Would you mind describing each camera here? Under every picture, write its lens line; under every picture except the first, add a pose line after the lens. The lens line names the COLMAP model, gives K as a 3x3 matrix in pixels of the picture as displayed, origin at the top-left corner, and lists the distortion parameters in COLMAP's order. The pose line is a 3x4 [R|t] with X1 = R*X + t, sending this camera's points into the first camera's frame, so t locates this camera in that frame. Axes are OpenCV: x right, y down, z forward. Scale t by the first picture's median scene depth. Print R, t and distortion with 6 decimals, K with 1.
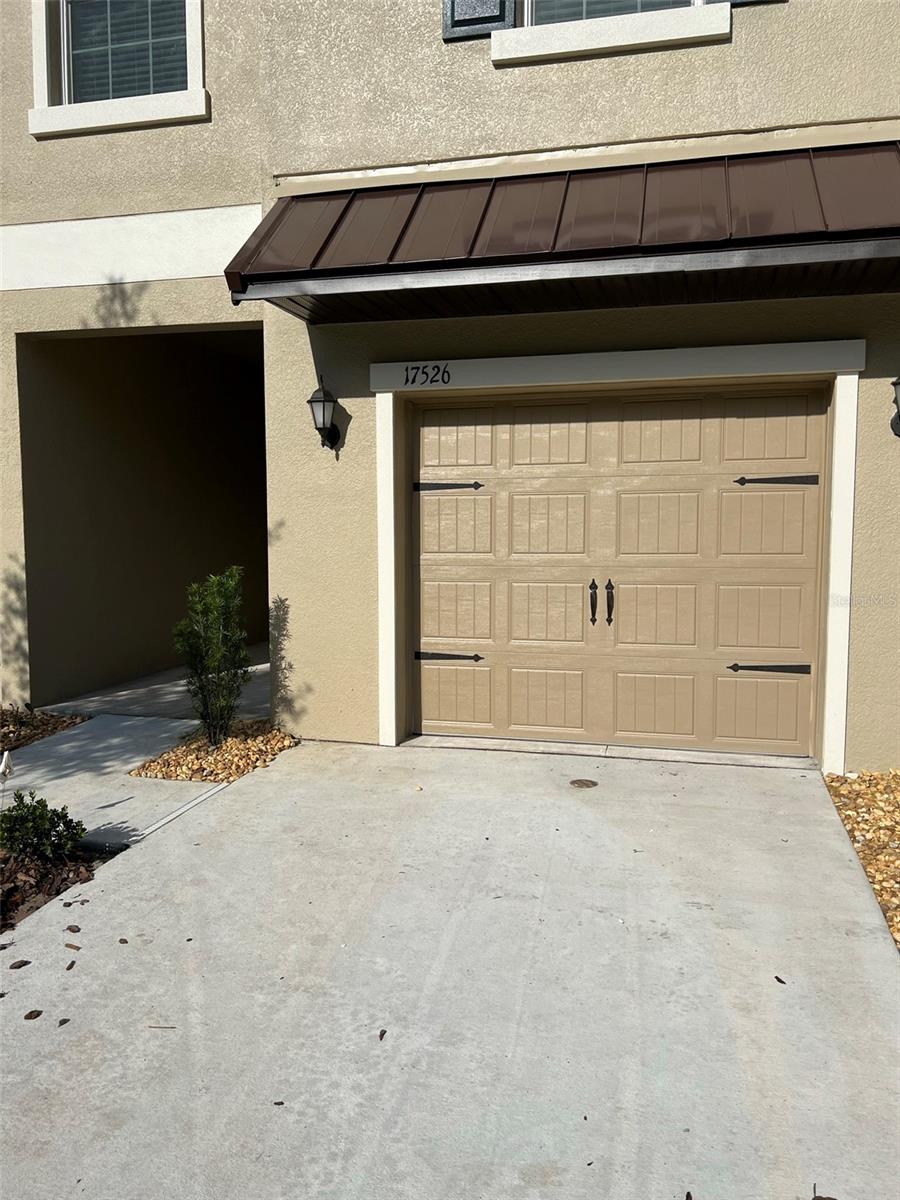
lens RADIAL K [[943.8, 0, 448.6], [0, 943.8, 632.6], [0, 0, 1]] dist [0.049920, 0.002047]
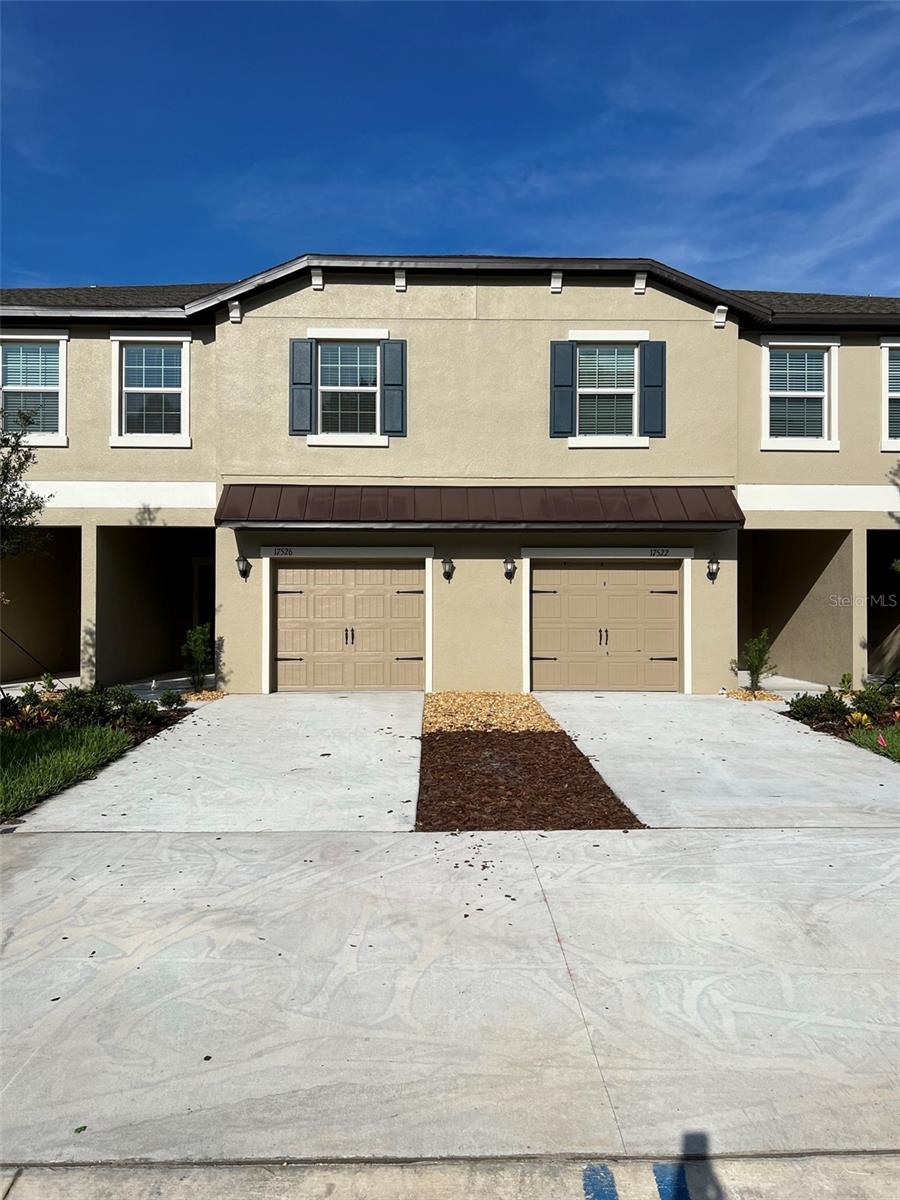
lens RADIAL K [[908.6, 0, 460.0], [0, 908.6, 605.0], [0, 0, 1]] dist [0.029466, -0.037387]
pose [[0.961737, 0.000725, 0.273973, -0.230140], [0.024041, 0.995916, -0.087025, 0.105206], [-0.272918, 0.090282, 0.957792, -1.477748]]
